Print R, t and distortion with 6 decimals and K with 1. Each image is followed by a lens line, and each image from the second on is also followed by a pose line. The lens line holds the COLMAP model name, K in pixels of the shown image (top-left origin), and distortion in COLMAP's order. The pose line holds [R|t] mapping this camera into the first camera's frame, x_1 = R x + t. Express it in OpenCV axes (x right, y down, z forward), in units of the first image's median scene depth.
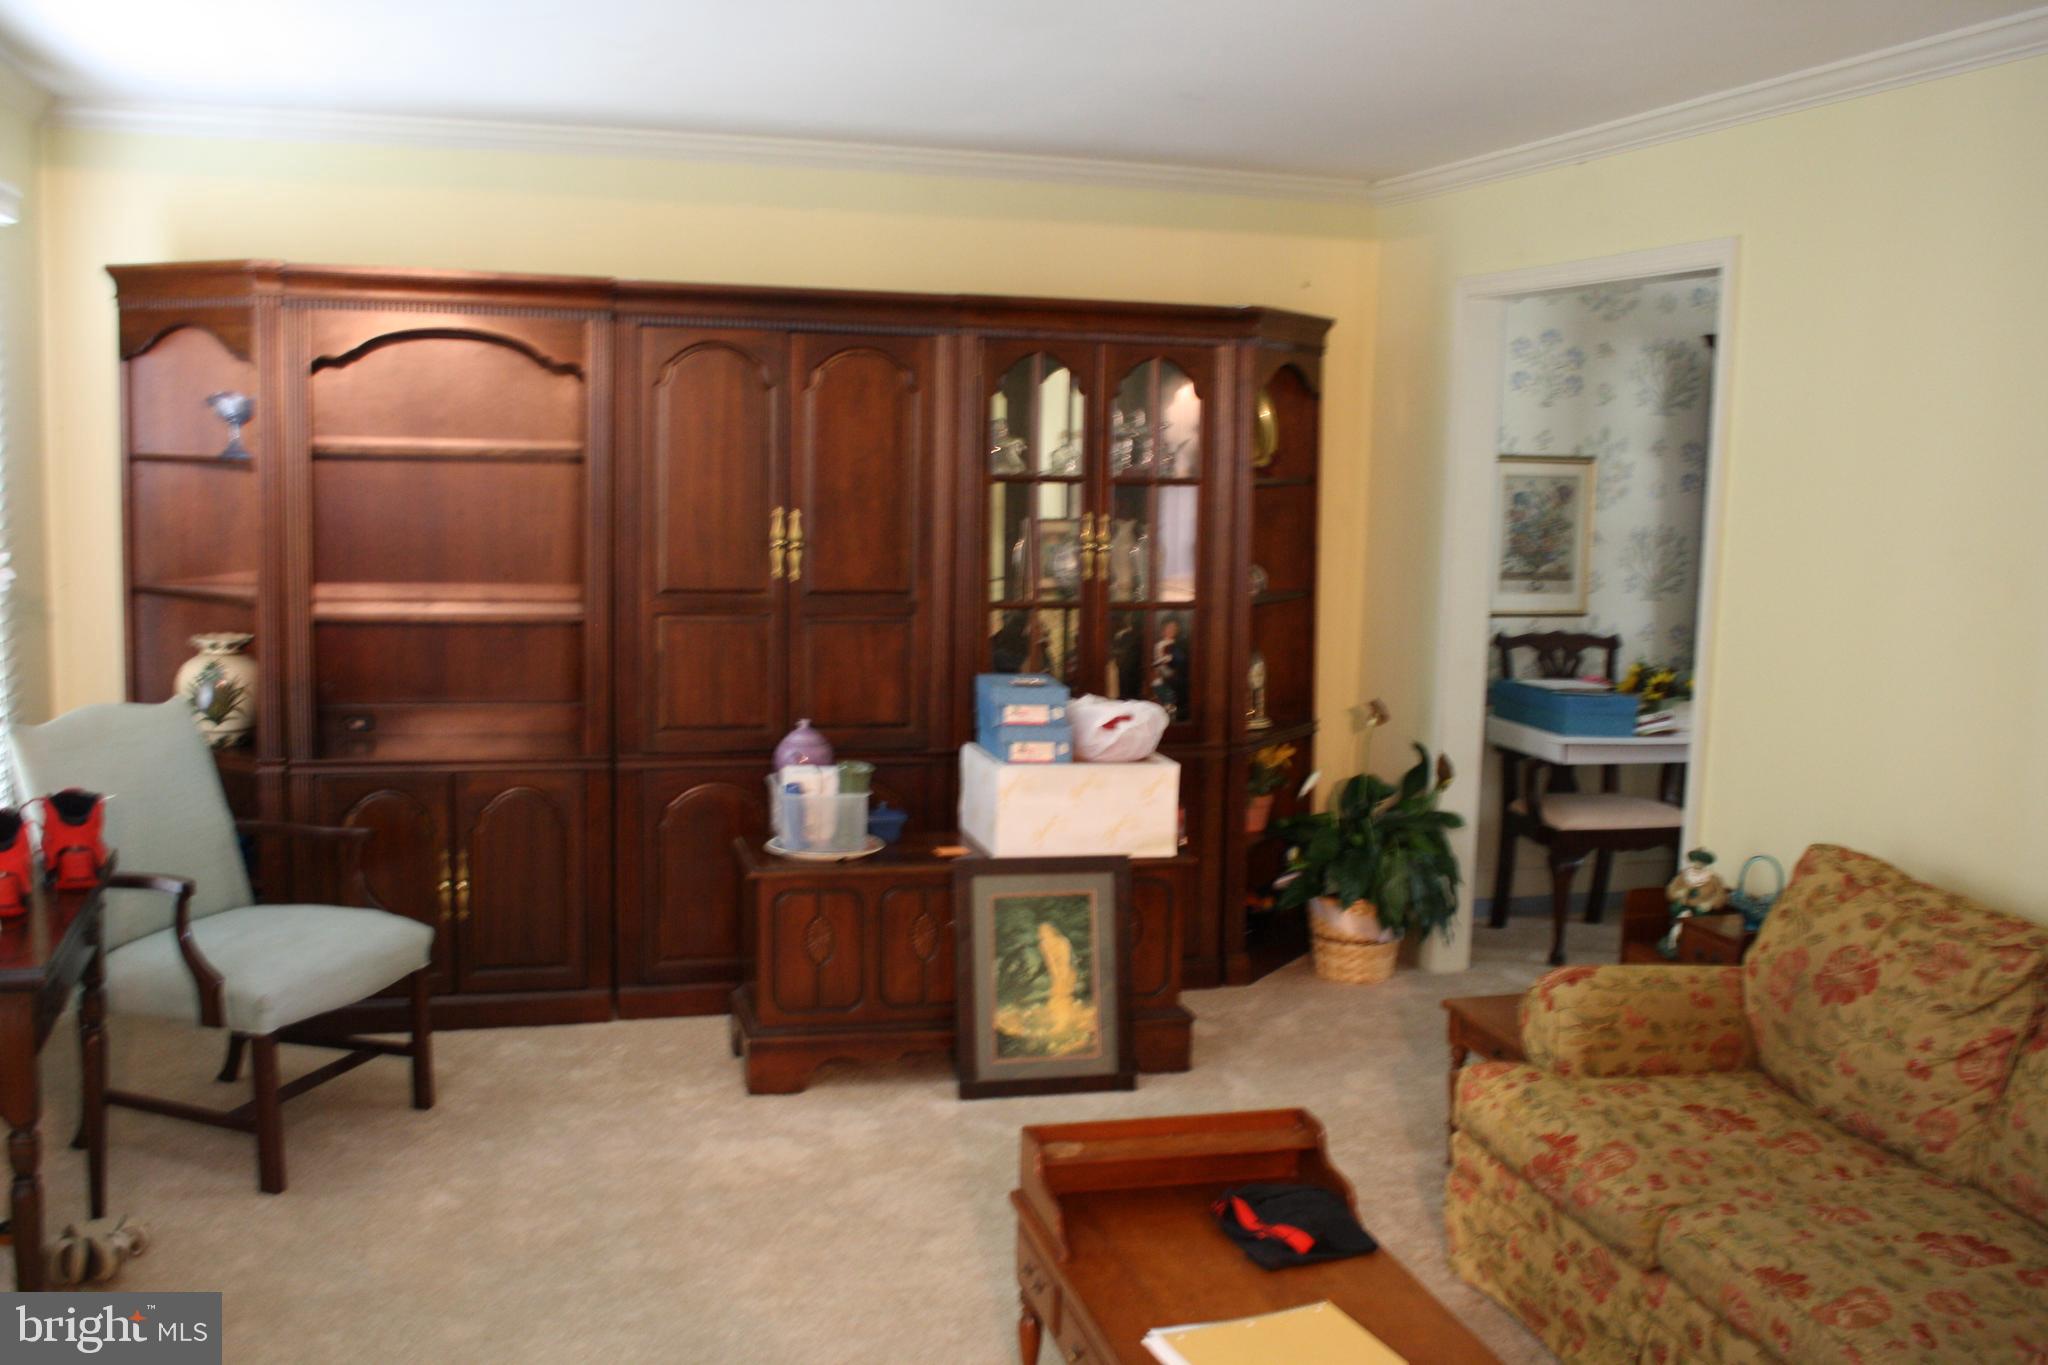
lens RADIAL K [[1981.4, 0, 1026.1], [0, 1981.4, 701.2], [0, 0, 1]] dist [-0.067715, 0.000000]
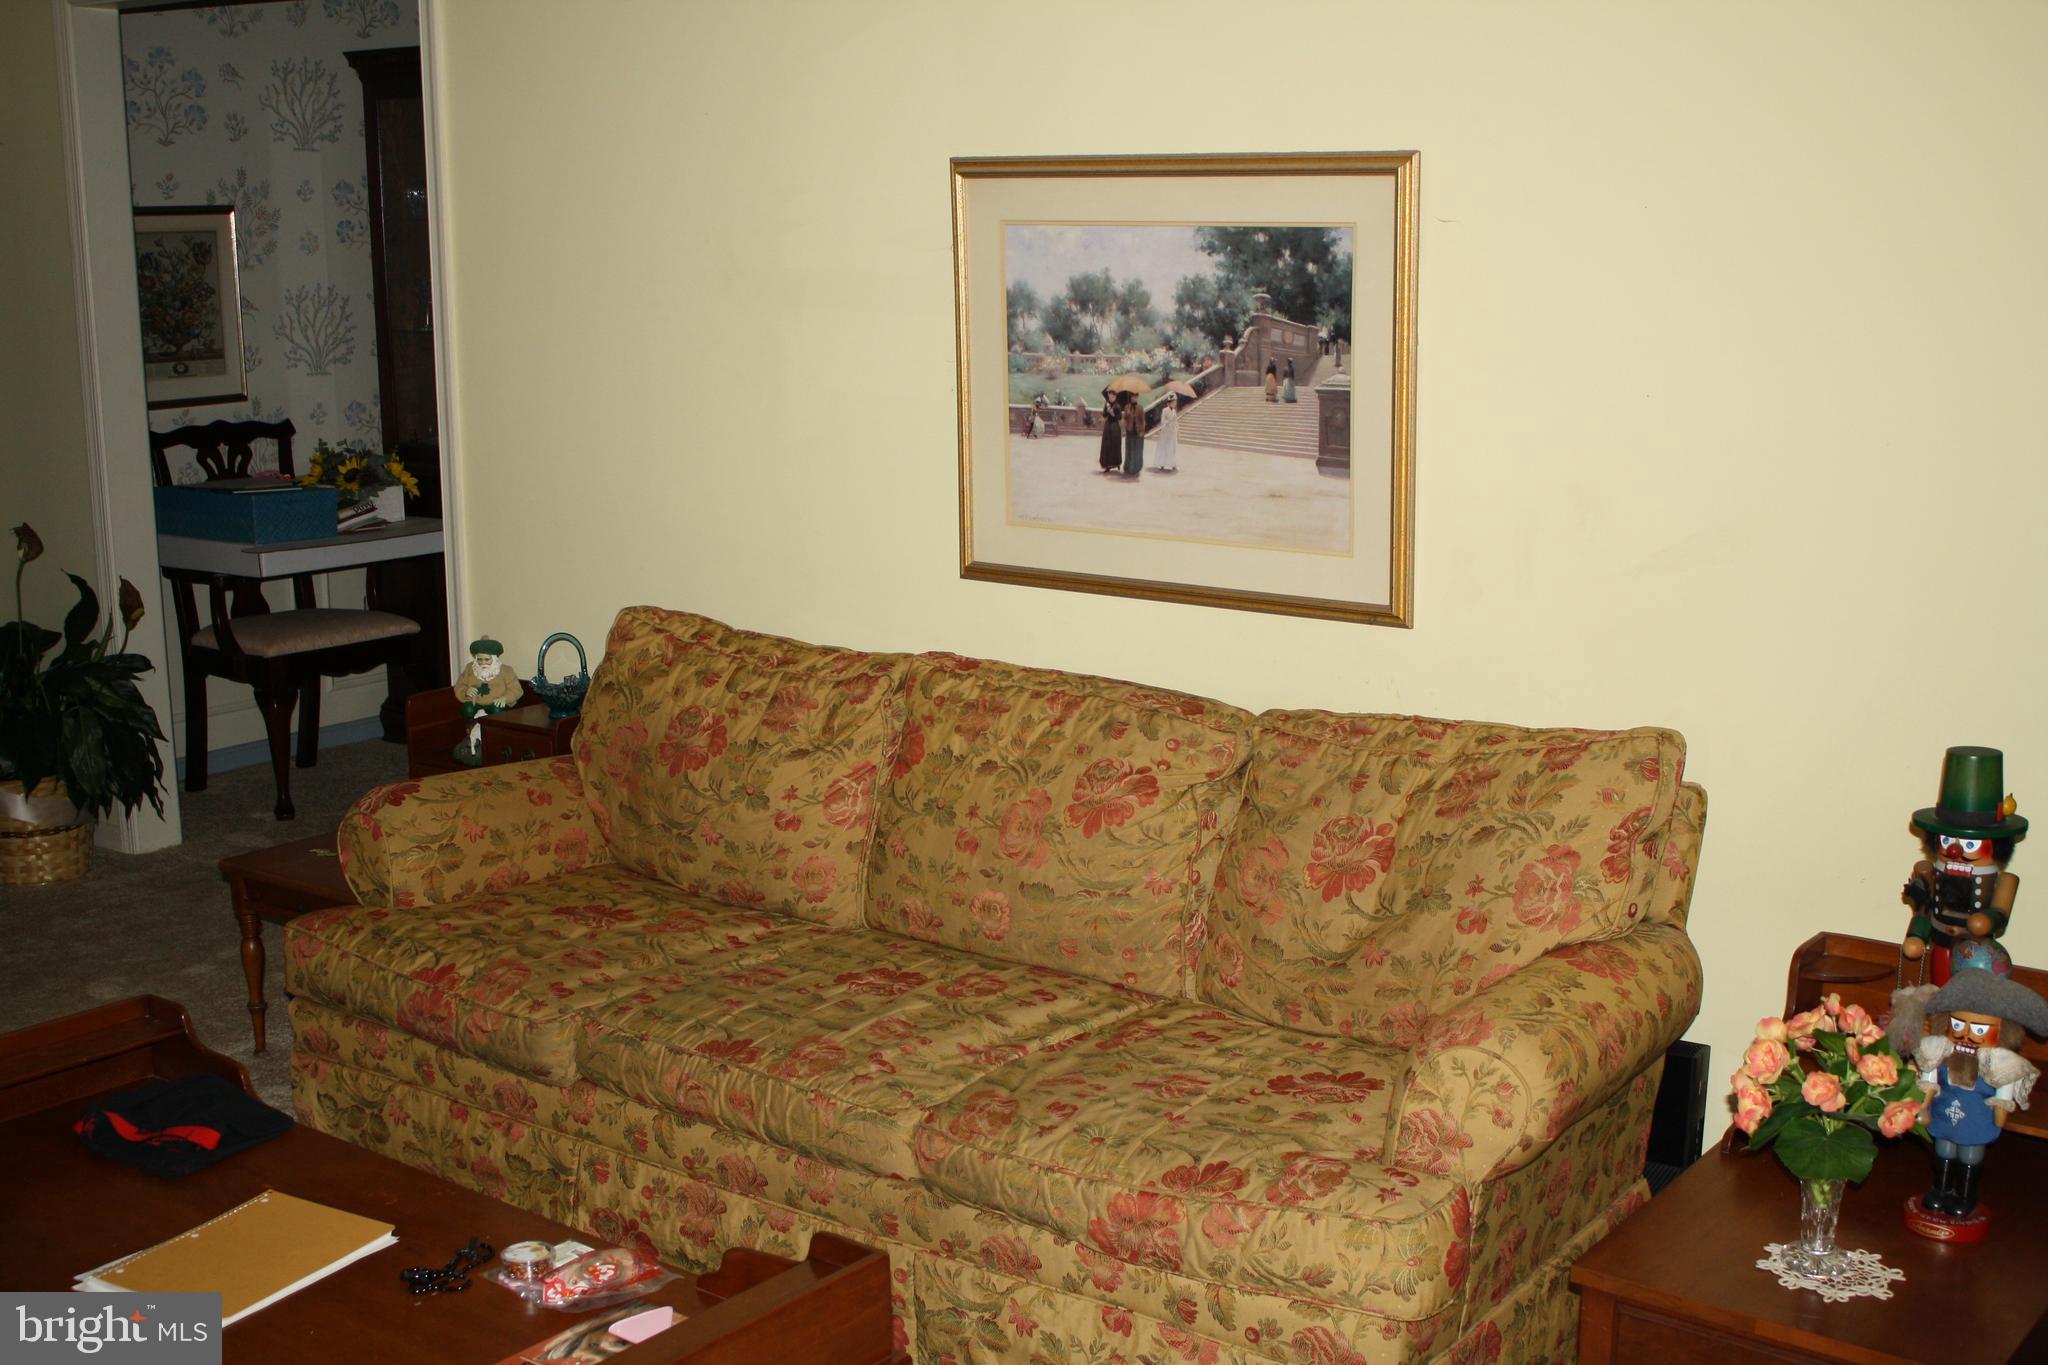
lens RADIAL K [[2432.1, 0, 1032.8], [0, 2432.1, 667.6], [0, 0, 1]] dist [-0.038836, 0.000000]
pose [[0.800346, -0.145540, 0.581605, -0.110241], [0.111233, 0.989292, 0.094491, 0.015332], [-0.589129, -0.010932, 0.807965, -0.021819]]
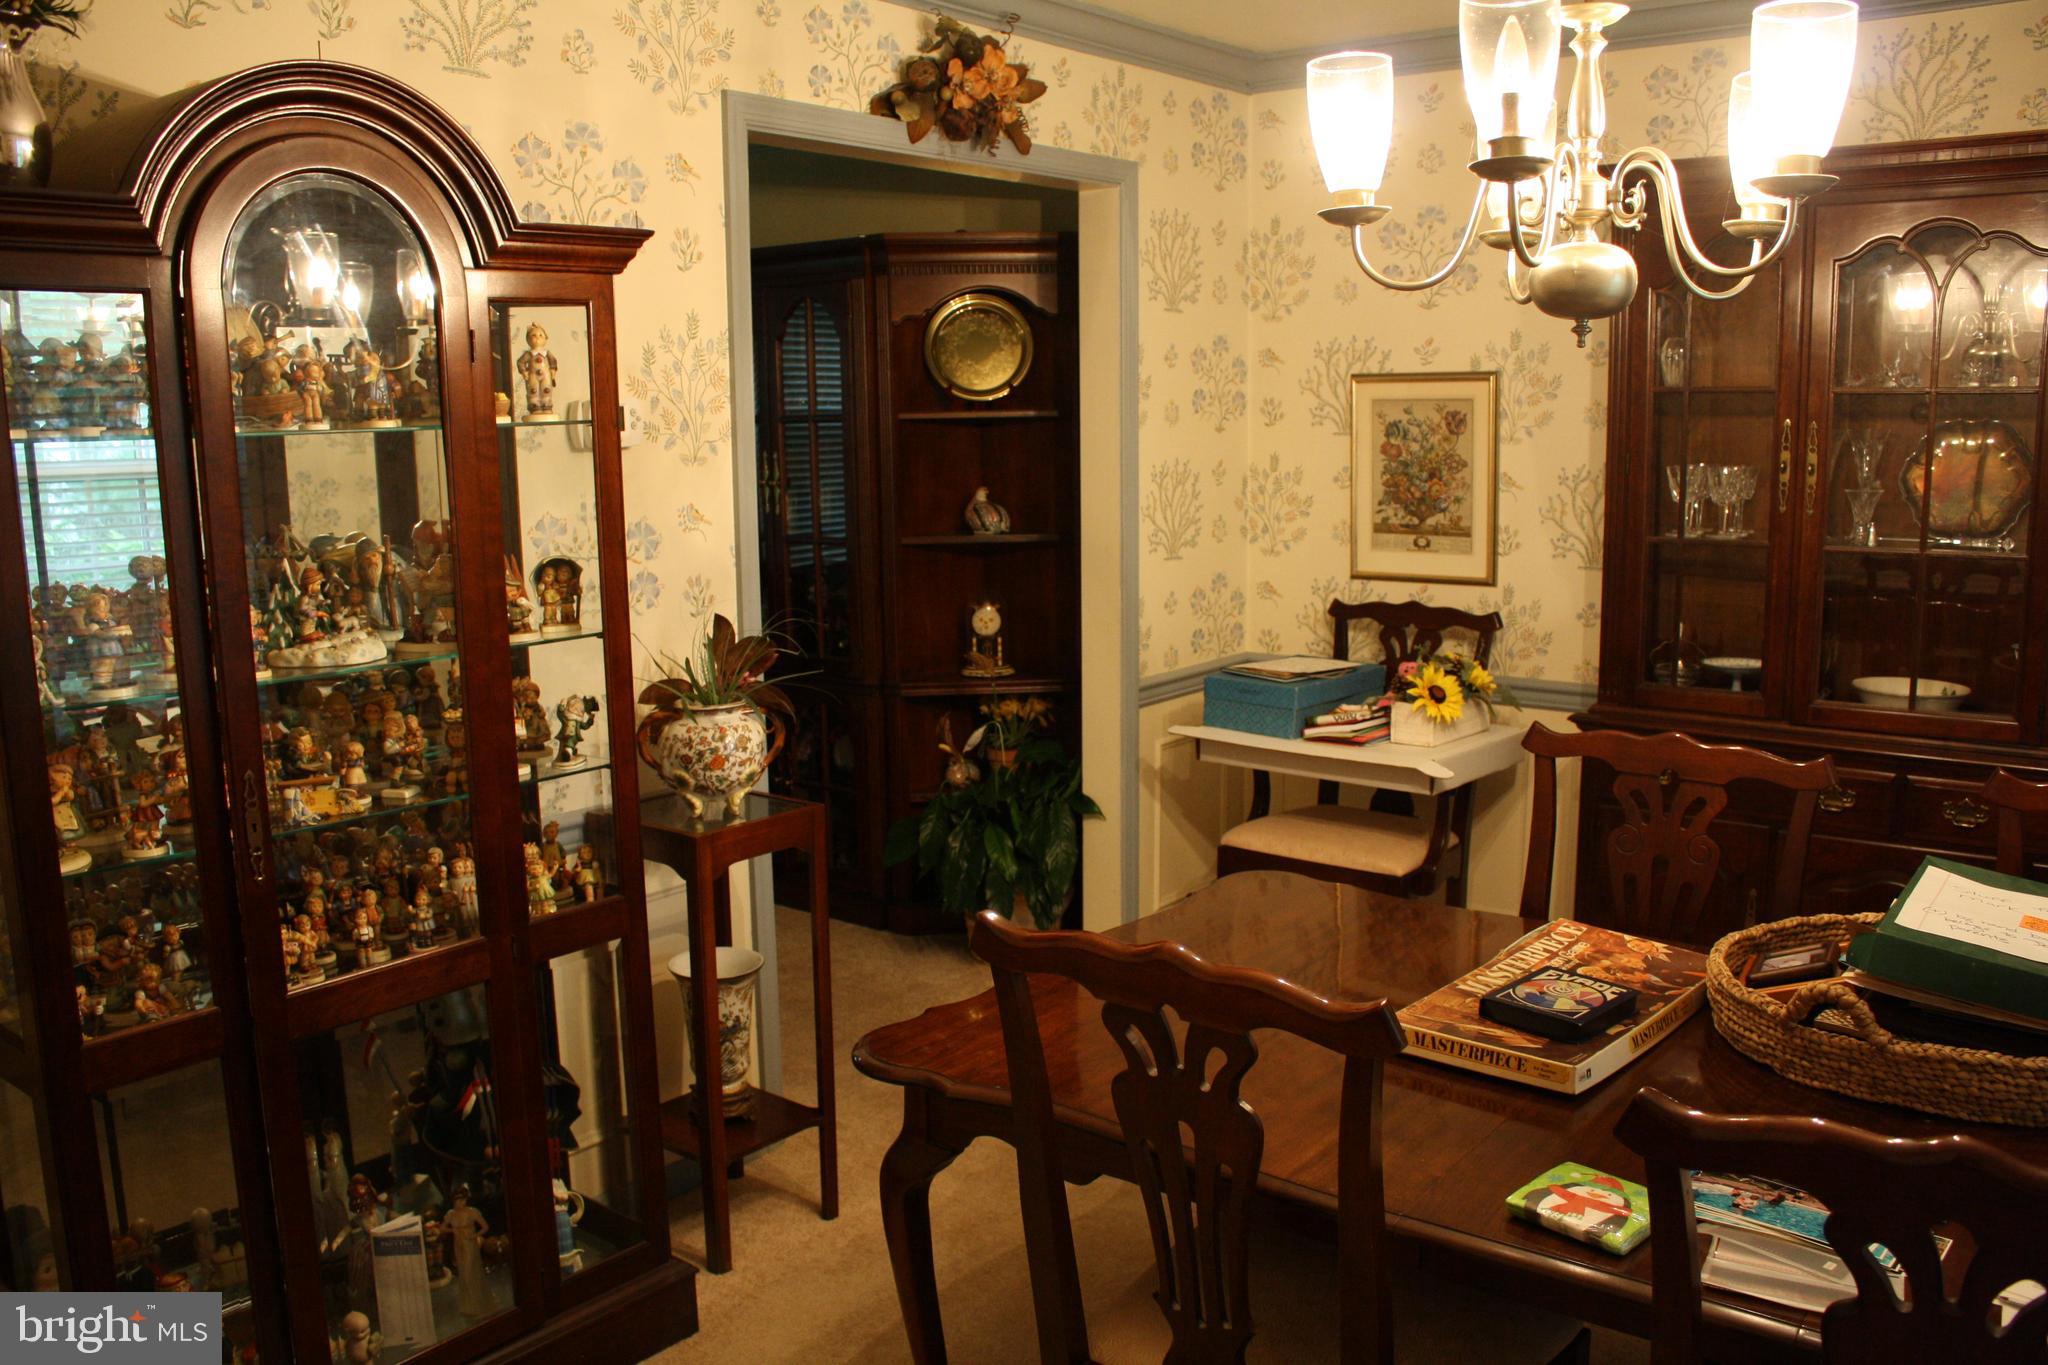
lens RADIAL K [[1769.1, 0, 1024.5], [0, 1769.1, 685.5], [0, 0, 1]] dist [-0.128165, 0.121400]
pose [[0.582422, 0.100048, -0.806706, 1.387232], [-0.084636, 0.994467, 0.062229, -0.062429], [0.808468, 0.032033, 0.587667, 0.904638]]
